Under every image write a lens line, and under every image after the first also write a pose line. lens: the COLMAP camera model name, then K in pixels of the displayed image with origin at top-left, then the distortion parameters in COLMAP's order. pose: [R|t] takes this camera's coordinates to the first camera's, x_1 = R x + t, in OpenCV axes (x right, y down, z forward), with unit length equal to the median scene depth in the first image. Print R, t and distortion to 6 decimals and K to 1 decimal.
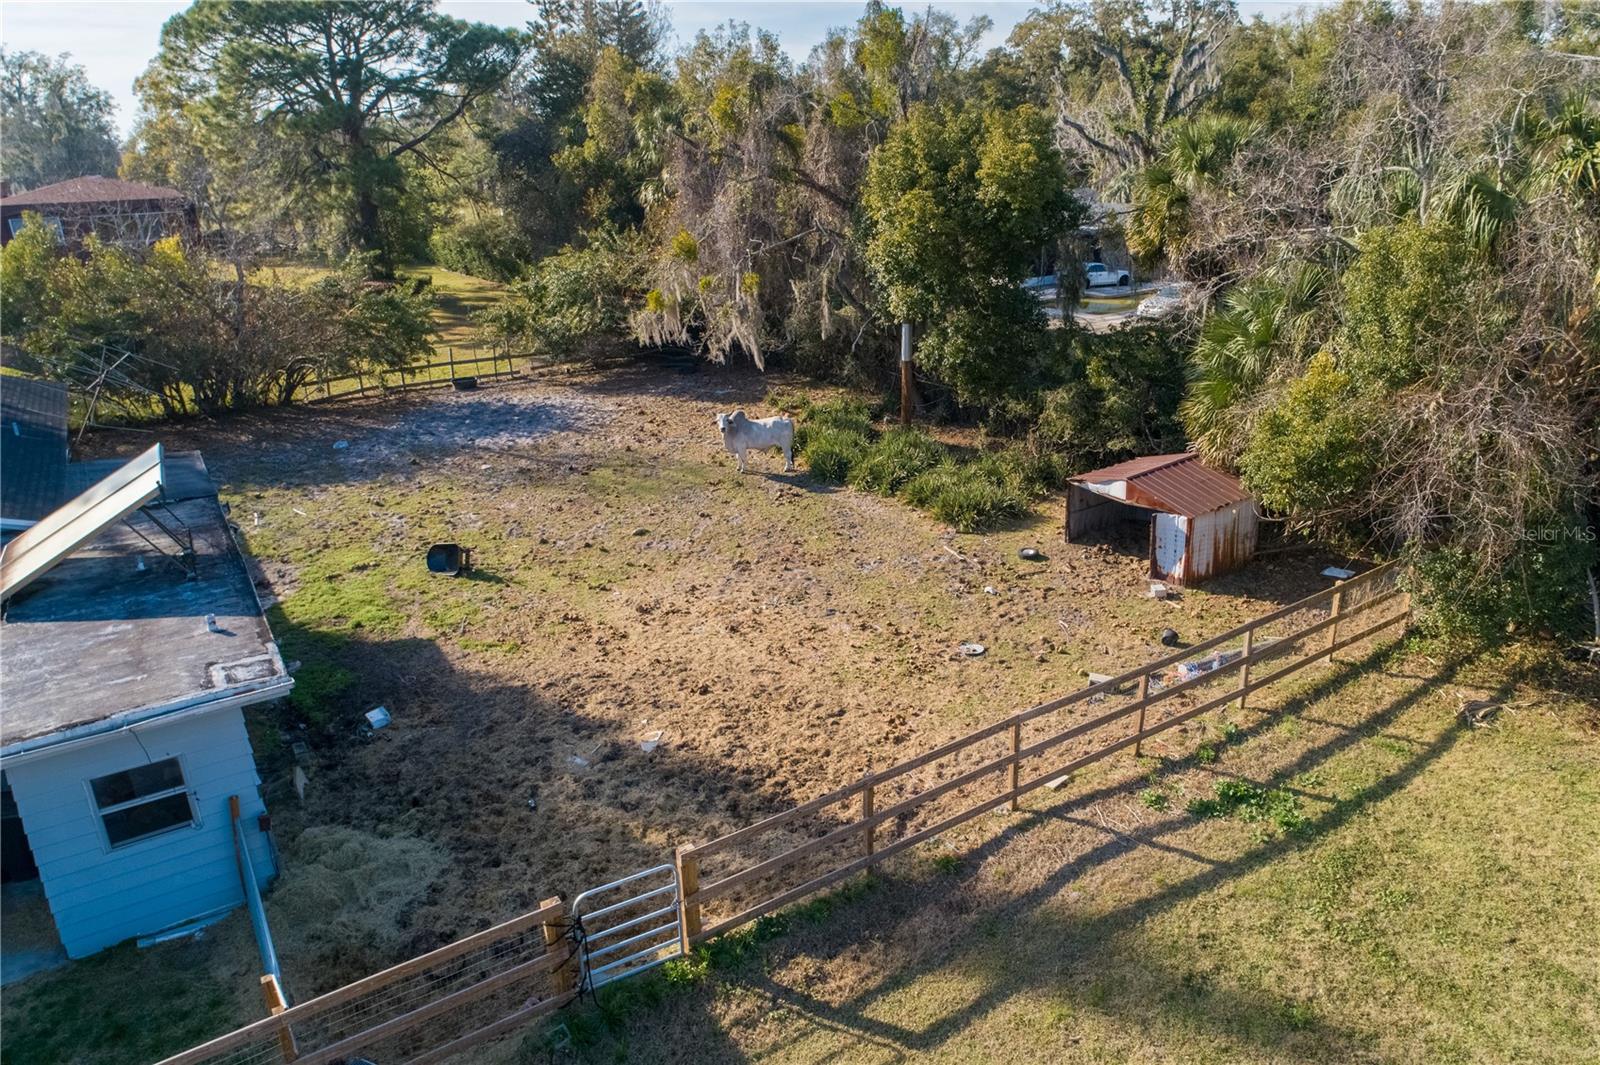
lens RADIAL K [[1084.0, 0, 799.6], [0, 1084.0, 535.6], [0, 0, 1]] dist [-0.005977, 0.008418]
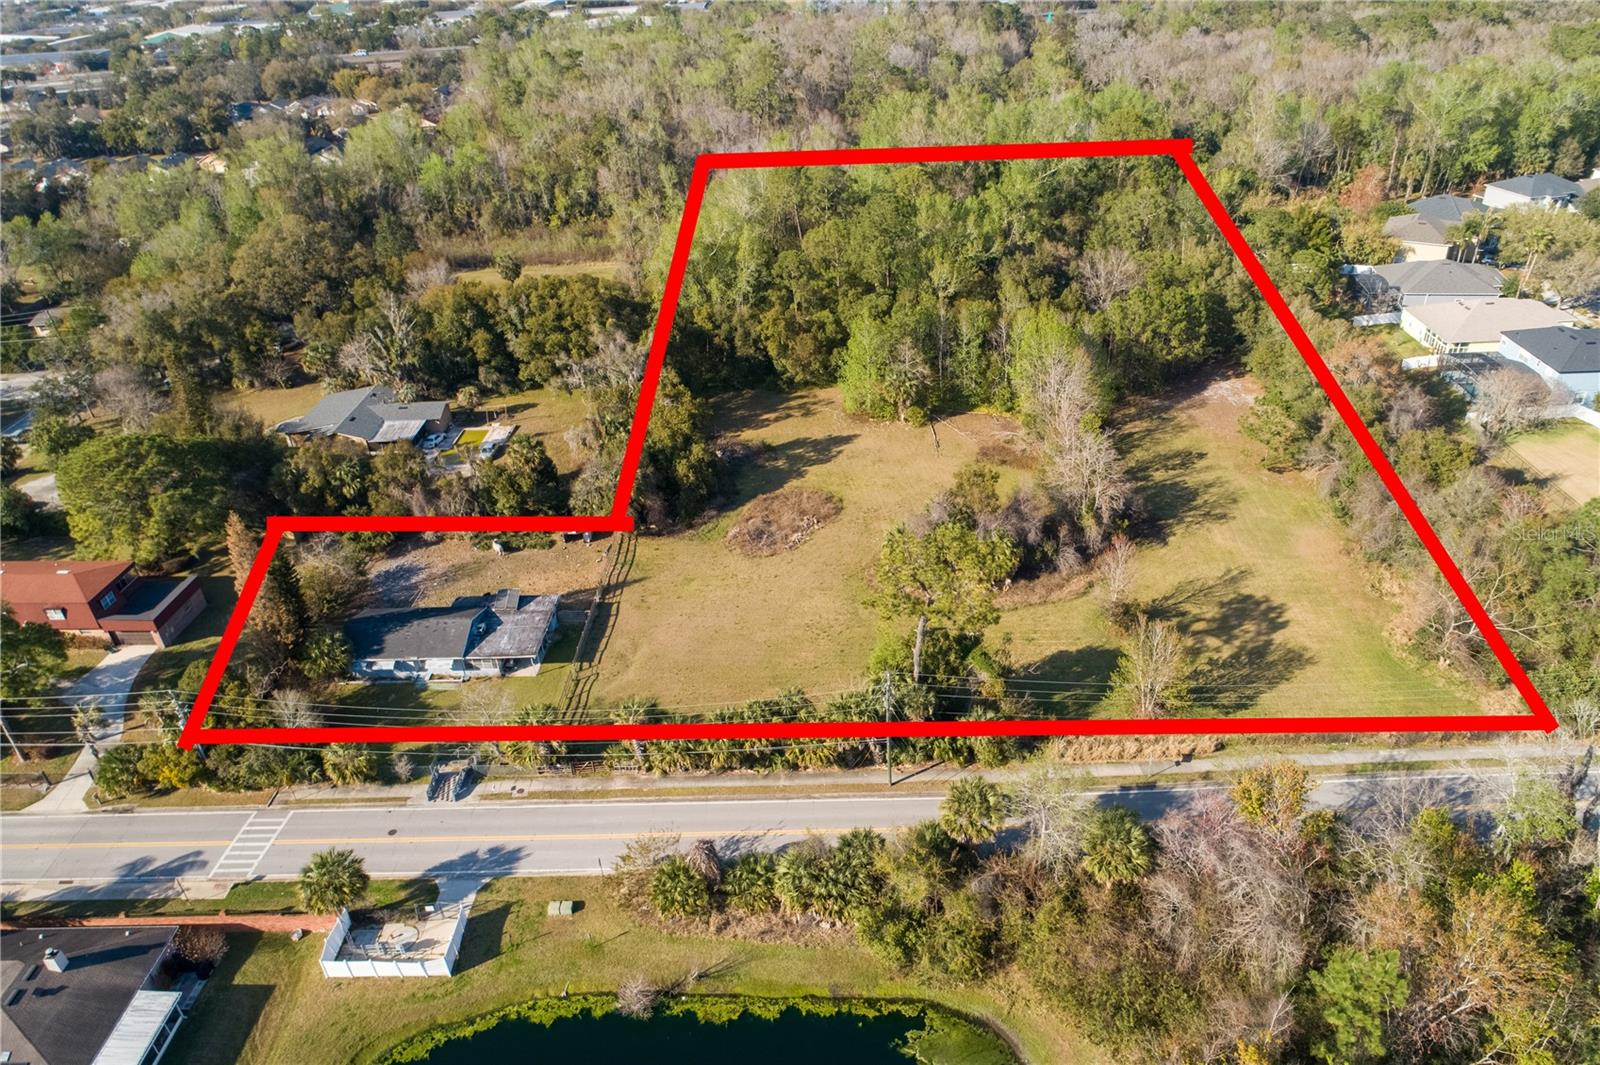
lens RADIAL K [[1084.0, 0, 801.8], [0, 1084.0, 541.7], [0, 0, 1]] dist [-0.005977, 0.008418]
pose [[0.569595, -0.438389, 0.695253, -2.690465], [0.323920, 0.897153, 0.300320, -1.171933], [-0.755405, 0.054146, 0.653017, -3.275134]]
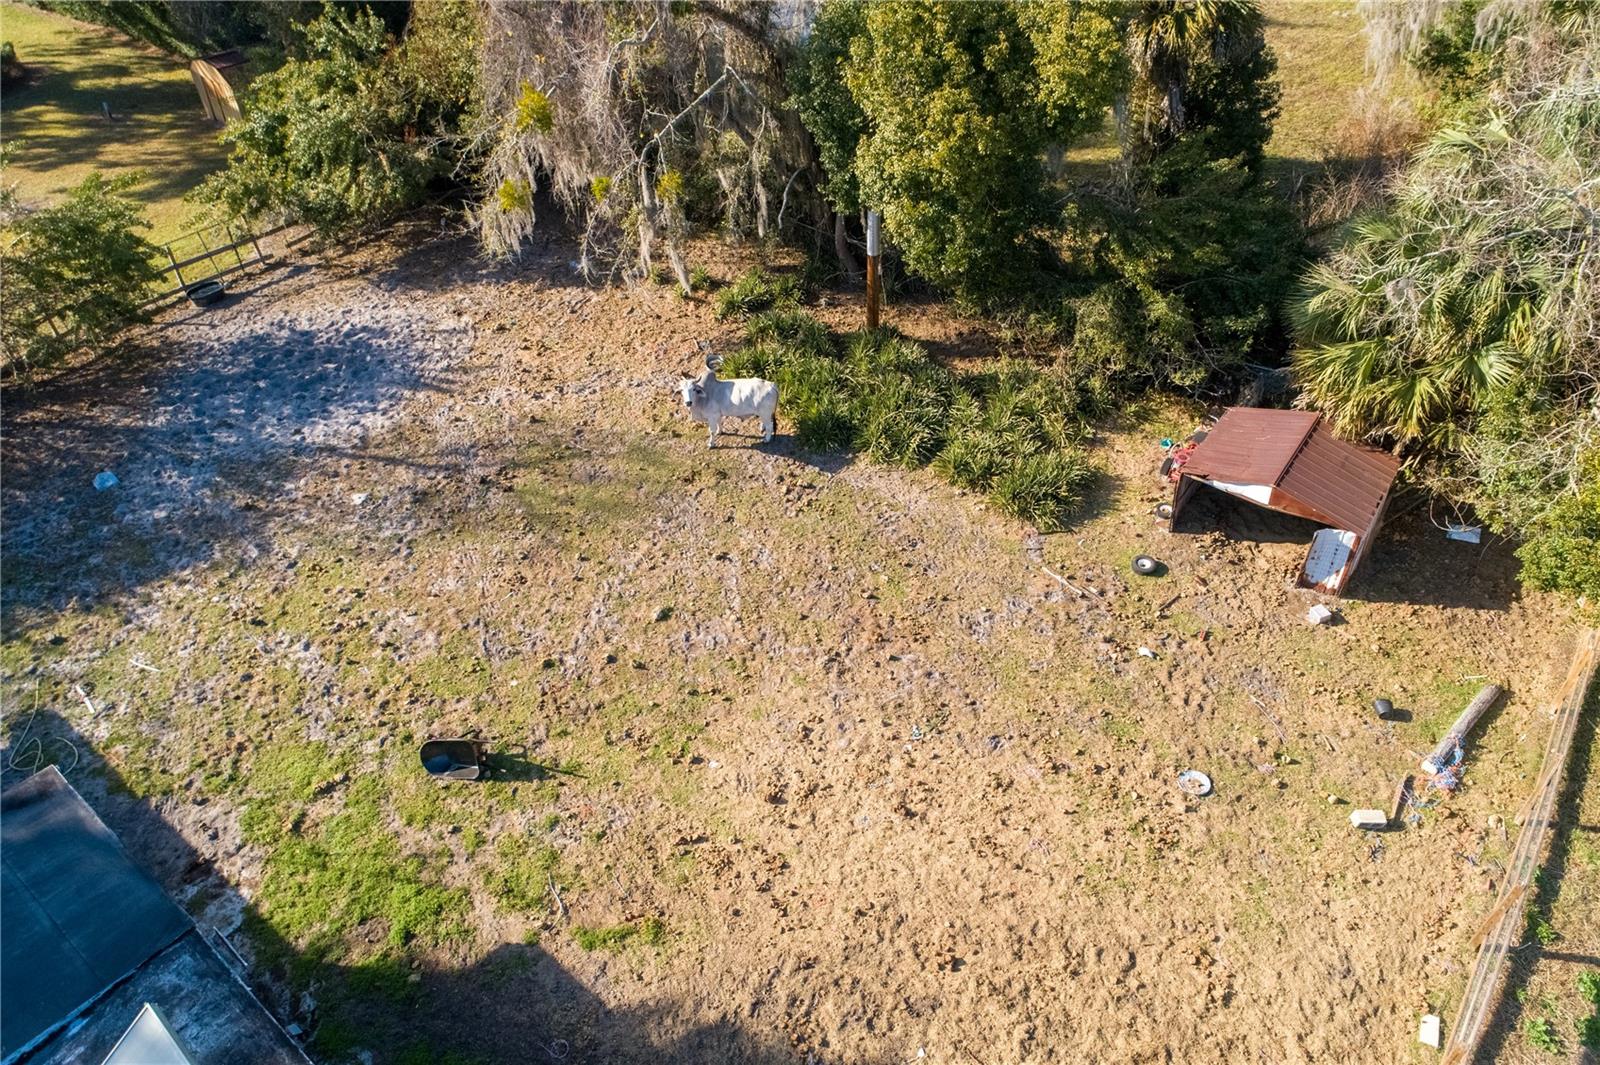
lens RADIAL K [[1084.0, 0, 809.1], [0, 1084.0, 538.2], [0, 0, 1]] dist [-0.005977, 0.008418]
pose [[0.946231, -0.220368, 0.236823, -0.207404], [0.126525, 0.925877, 0.356011, -0.298060], [-0.297722, -0.306904, 0.903975, 0.272722]]
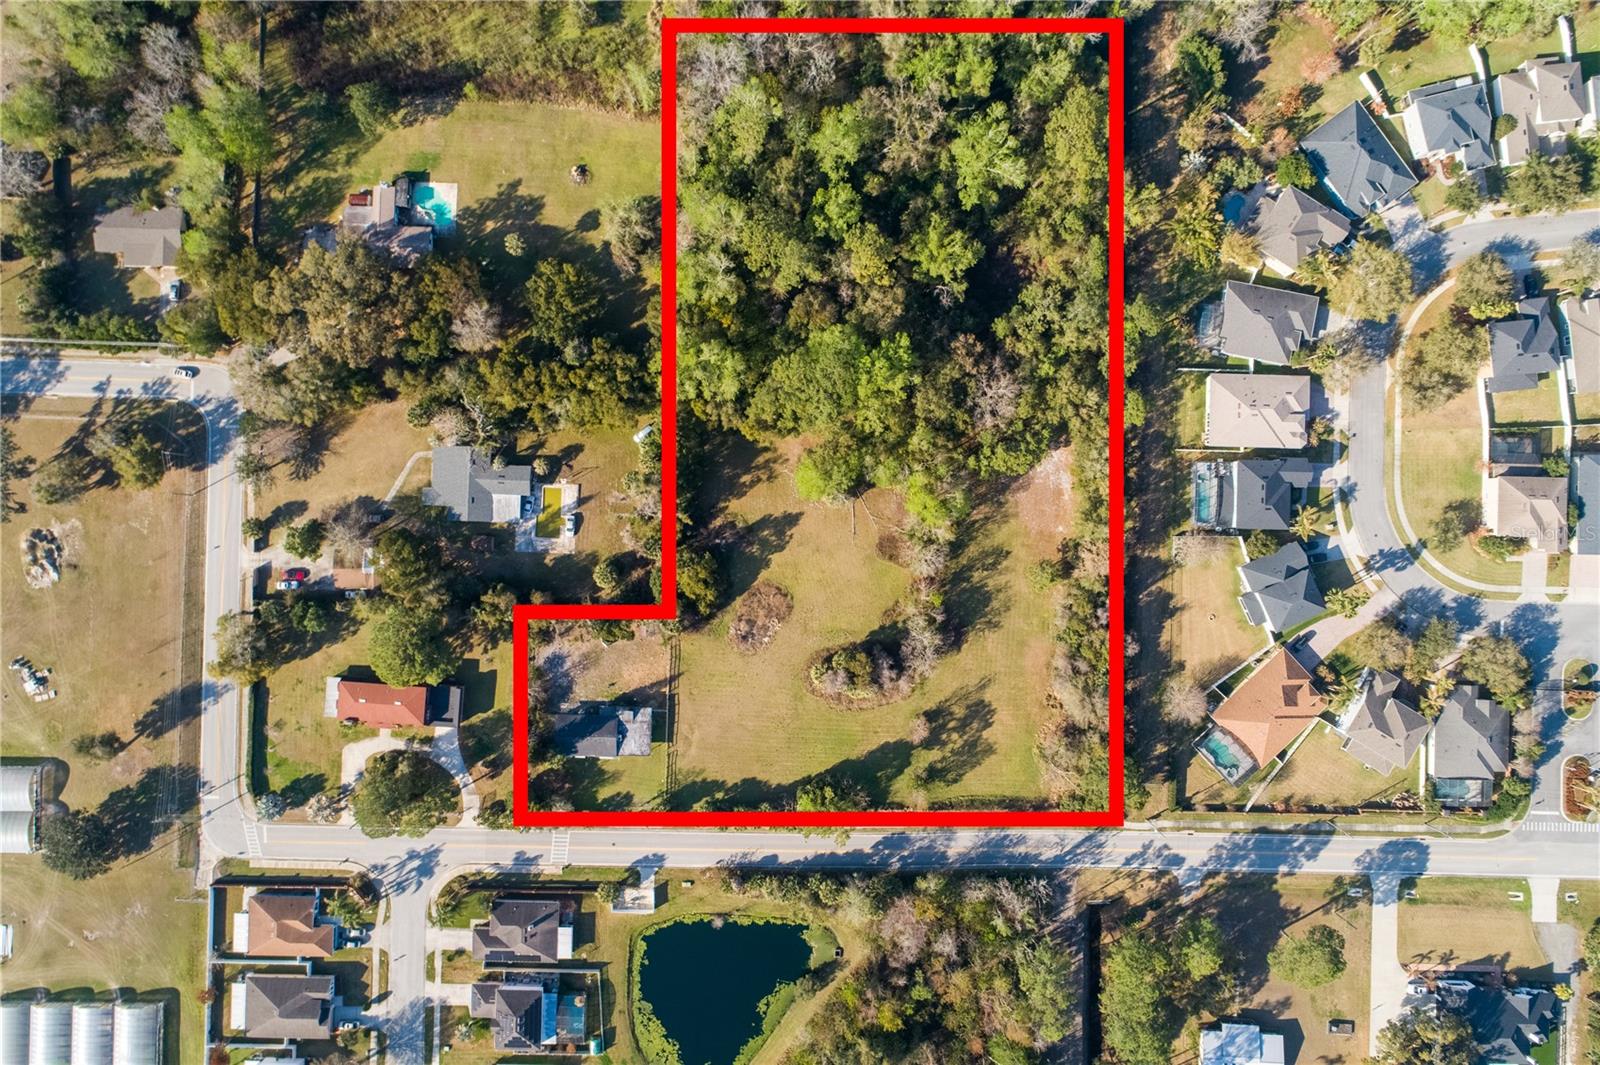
lens RADIAL K [[1084.0, 0, 791.1], [0, 1084.0, 530.3], [0, 0, 1]] dist [-0.005977, 0.008418]
pose [[0.563637, -0.825189, 0.037092, 1.366435], [0.265214, 0.223314, 0.937973, -8.646541], [-0.782288, -0.518838, 0.344719, -2.879073]]
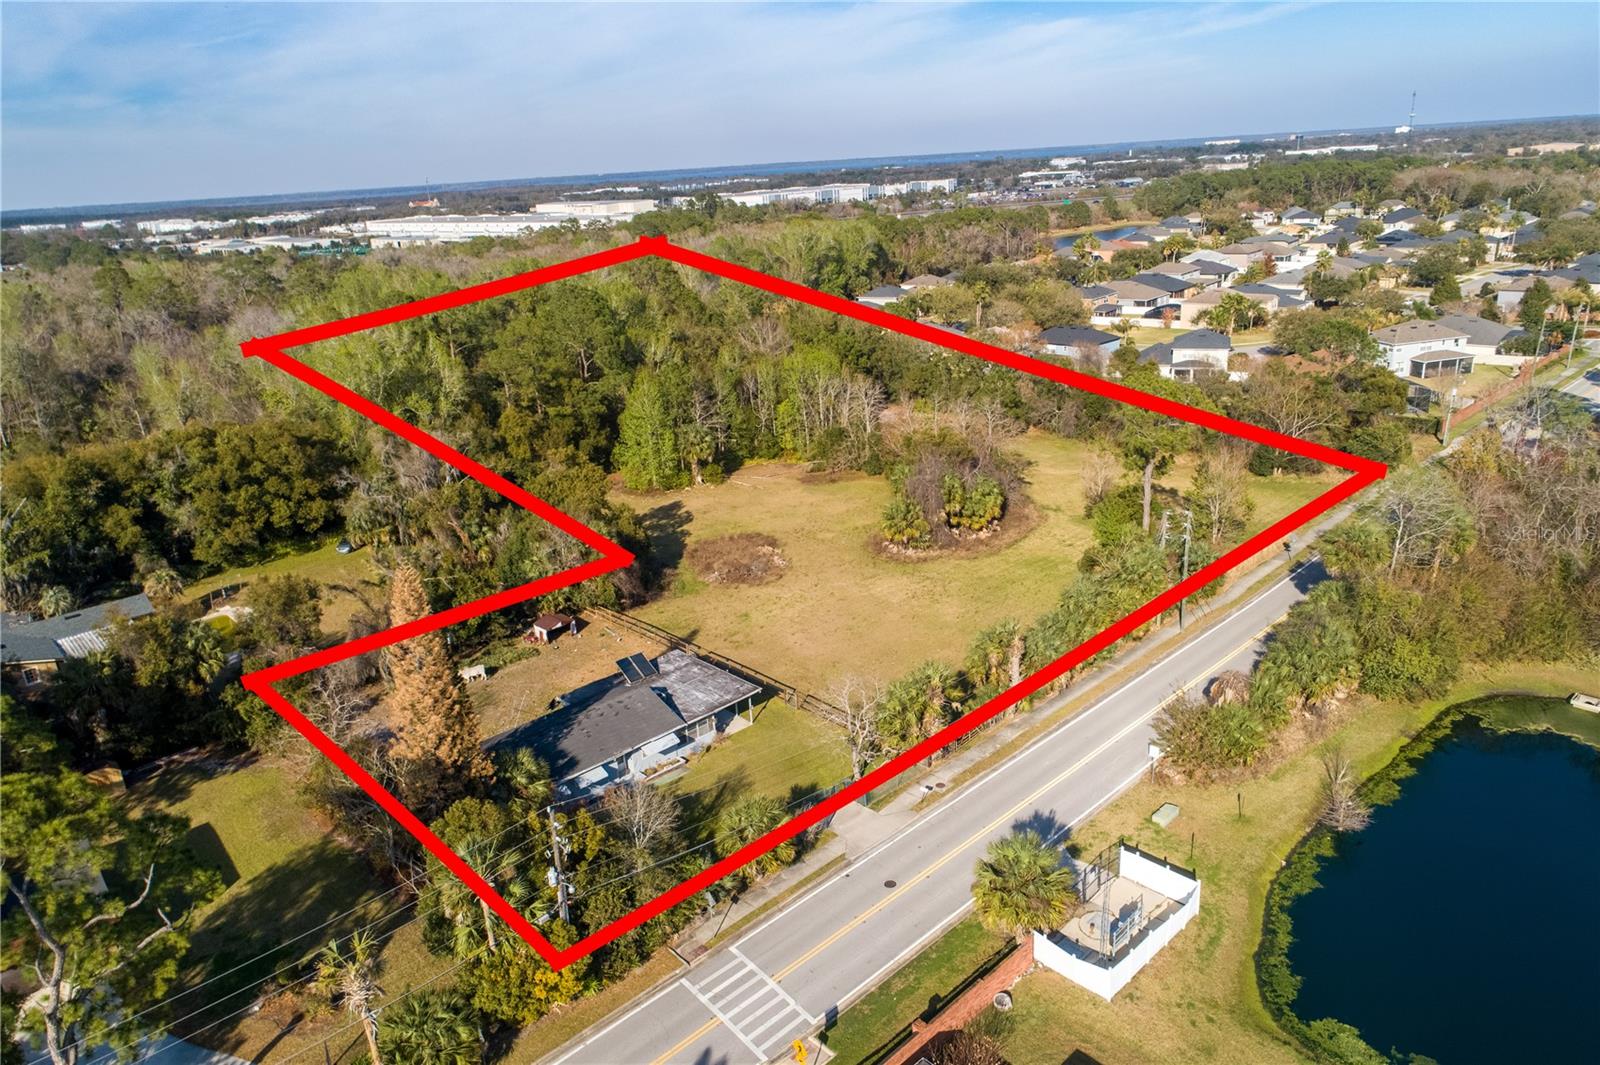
lens RADIAL K [[1084.0, 0, 803.8], [0, 1084.0, 536.4], [0, 0, 1]] dist [-0.005977, 0.008418]
pose [[-0.177538, -0.290870, 0.940146, -3.456074], [0.396852, 0.853042, 0.338863, -1.268635], [-0.900549, 0.433260, -0.036016, 0.062683]]
